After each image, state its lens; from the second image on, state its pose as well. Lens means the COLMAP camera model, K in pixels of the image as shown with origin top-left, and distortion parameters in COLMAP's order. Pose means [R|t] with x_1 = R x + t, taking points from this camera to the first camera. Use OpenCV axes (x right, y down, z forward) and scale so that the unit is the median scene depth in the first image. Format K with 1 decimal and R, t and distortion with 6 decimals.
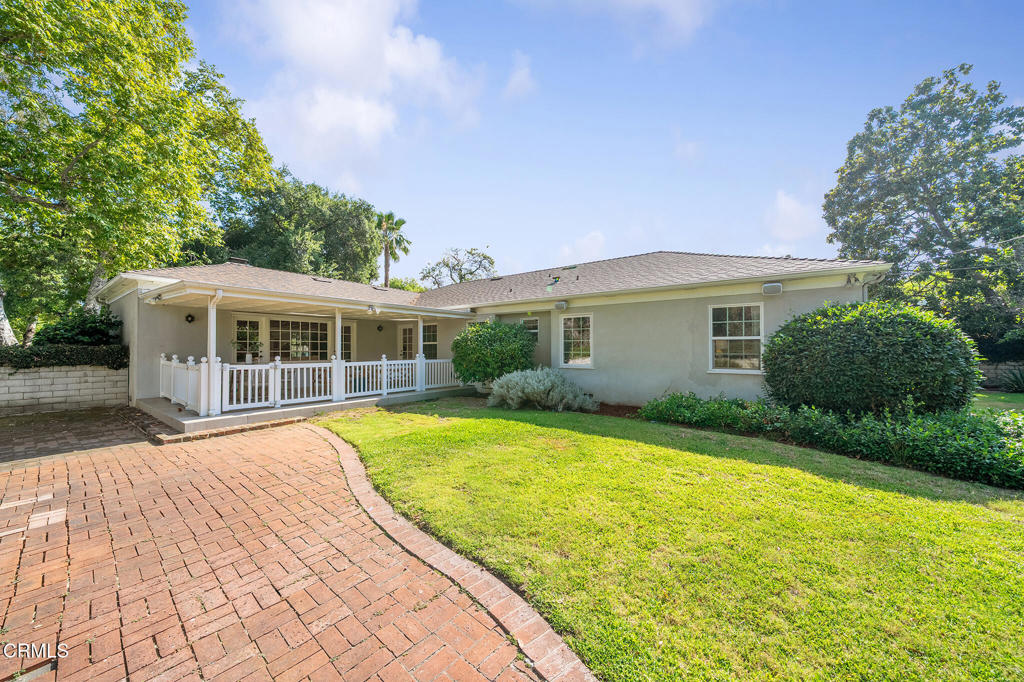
lens RADIAL K [[376.0, 0, 511.2], [0, 376.0, 348.1], [0, 0, 1]] dist [-0.003134, -0.000265]
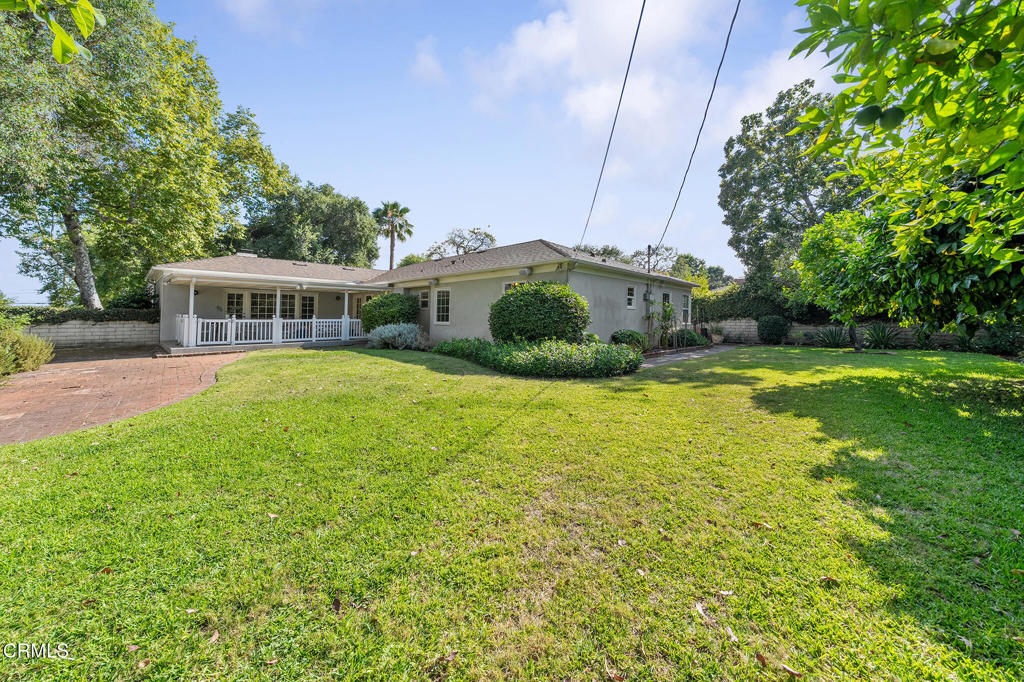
lens RADIAL K [[350.4, 0, 507.1], [0, 350.4, 308.7], [0, 0, 1]] dist [-0.001468, -0.000142]
pose [[0.996084, -0.001241, -0.088406, 0.516381], [-0.000490, 0.999809, -0.019557, 0.016663], [0.088413, 0.019523, 0.995893, -0.324210]]
